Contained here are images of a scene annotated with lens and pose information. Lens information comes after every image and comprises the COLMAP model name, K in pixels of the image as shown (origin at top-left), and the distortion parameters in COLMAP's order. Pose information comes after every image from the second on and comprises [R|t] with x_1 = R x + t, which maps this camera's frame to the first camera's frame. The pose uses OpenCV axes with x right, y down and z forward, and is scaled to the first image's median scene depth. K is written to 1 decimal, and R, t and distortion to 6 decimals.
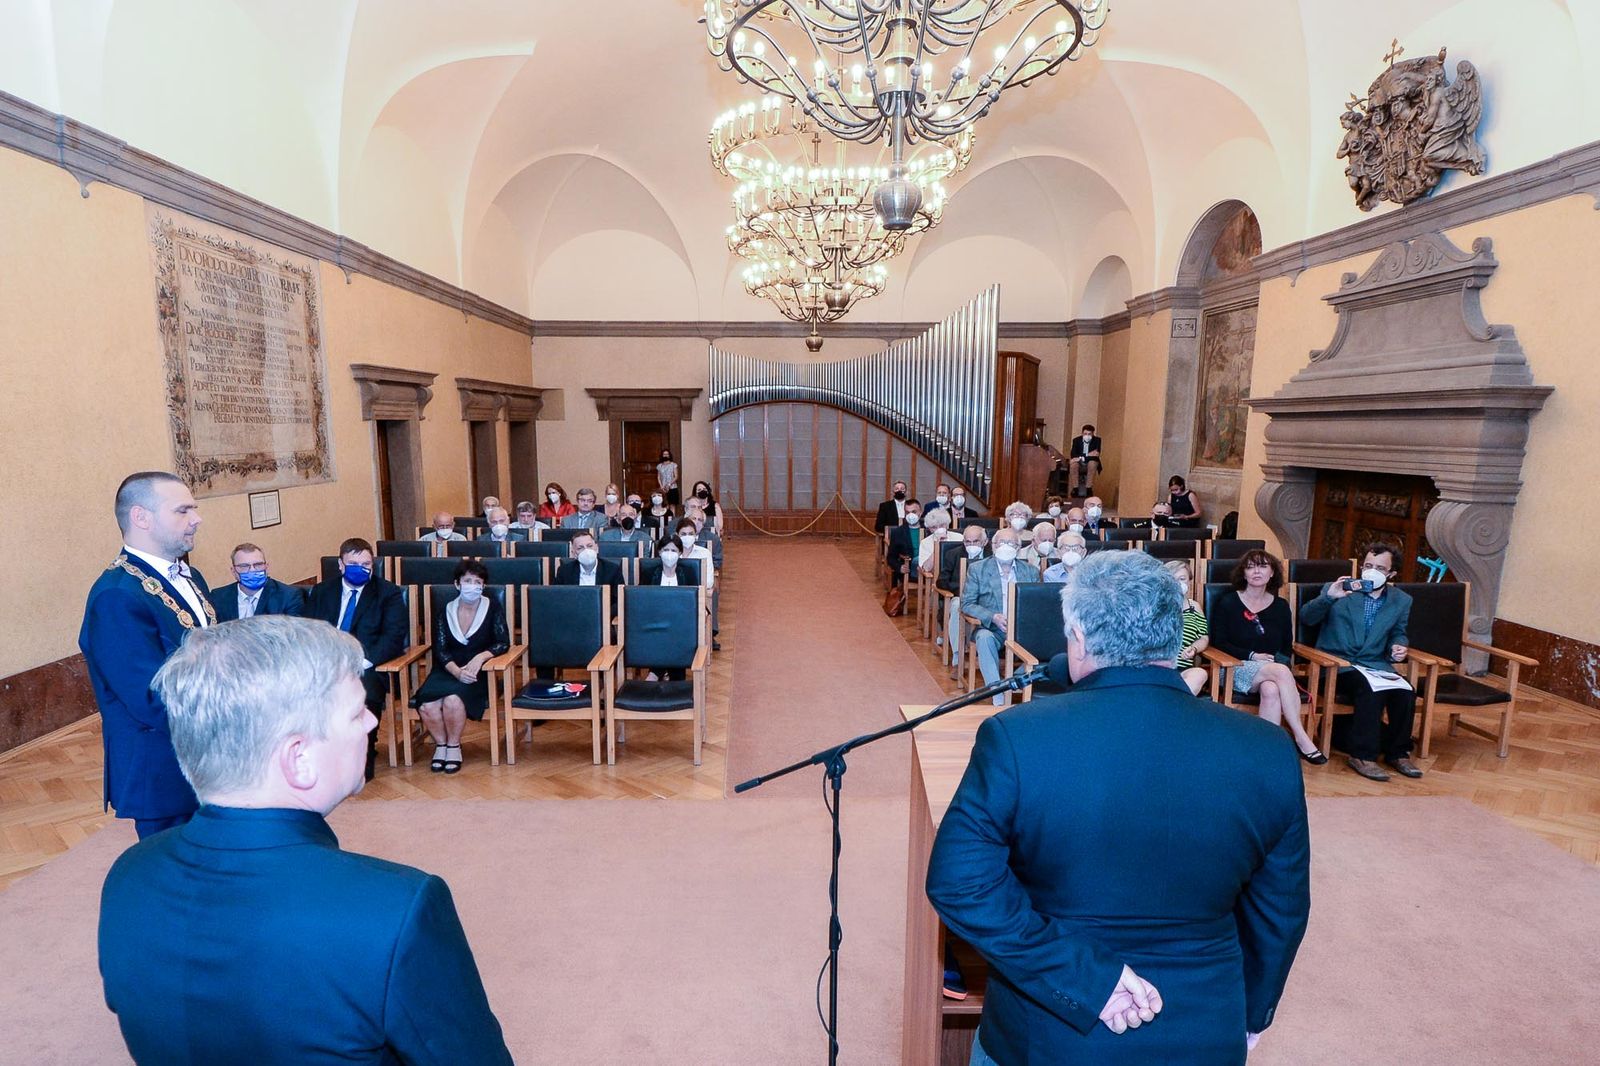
lens RADIAL K [[943.9, 0, 782.6], [0, 943.9, 587.7], [0, 0, 1]] dist [-0.006282, -0.015931]
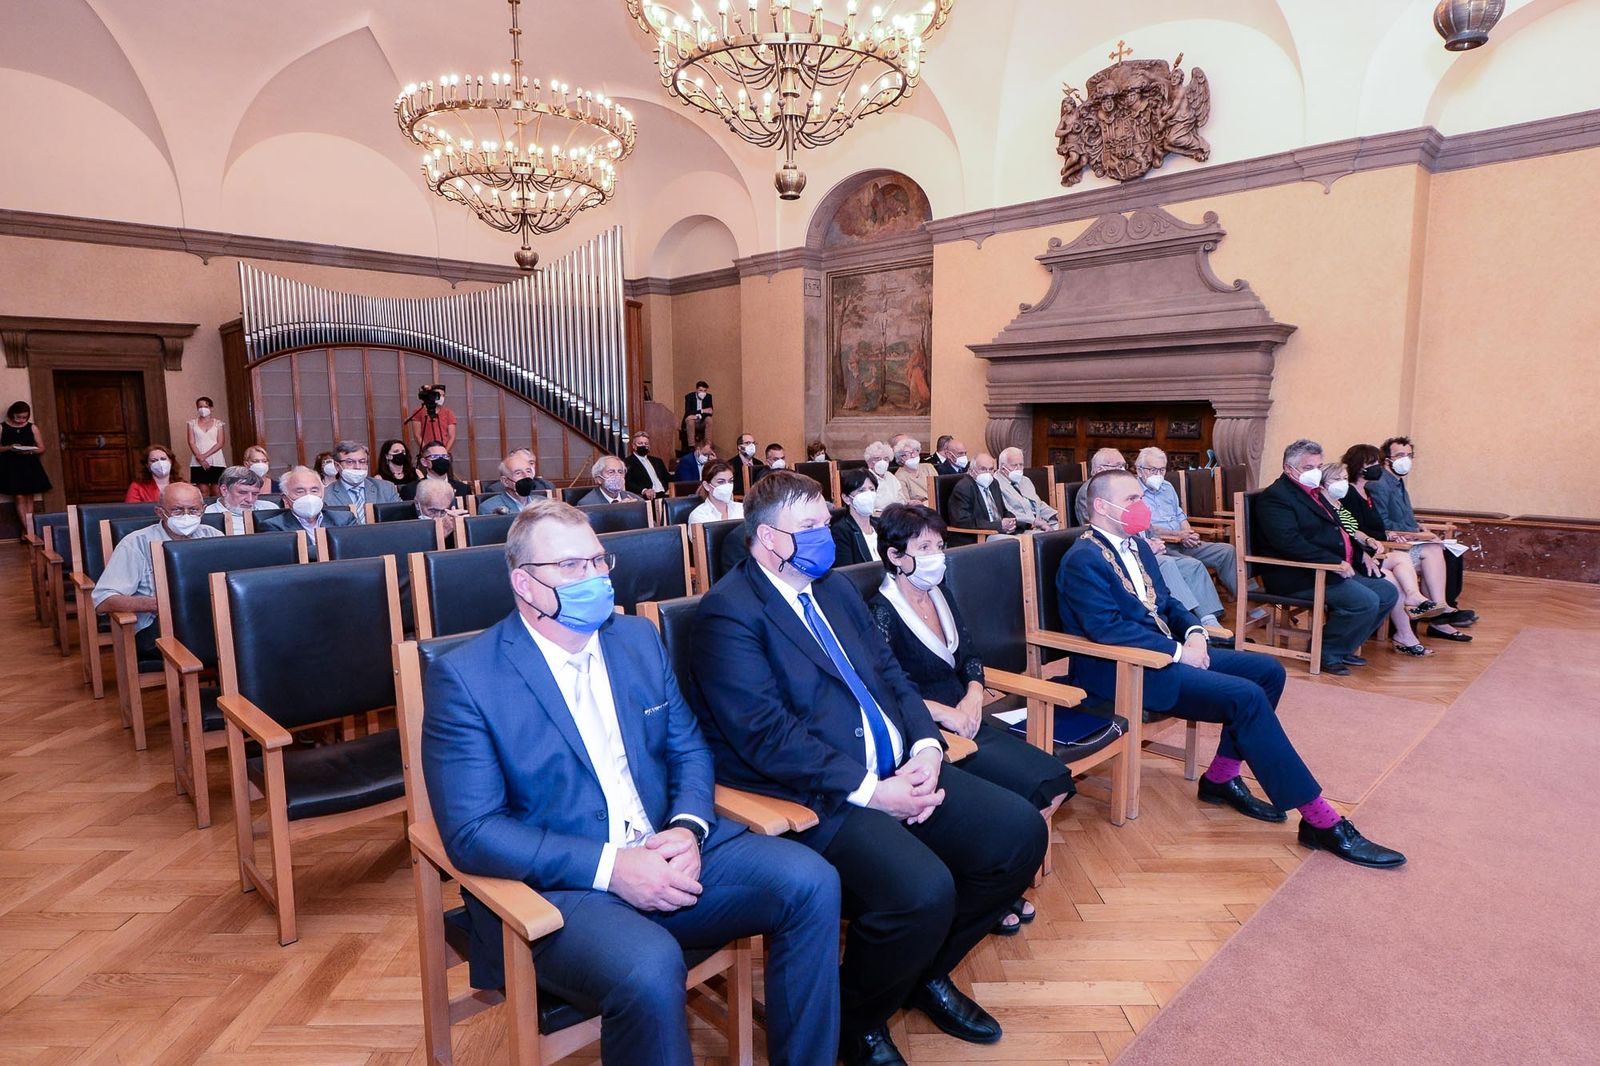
lens RADIAL K [[904.9, 0, 808.3], [0, 904.9, 528.8], [0, 0, 1]] dist [0.016390, -0.021874]
pose [[0.729186, -0.091836, 0.678125, -0.394267], [0.122377, 0.992480, 0.002816, -0.013037], [-0.673284, 0.080934, 0.734941, 0.370370]]
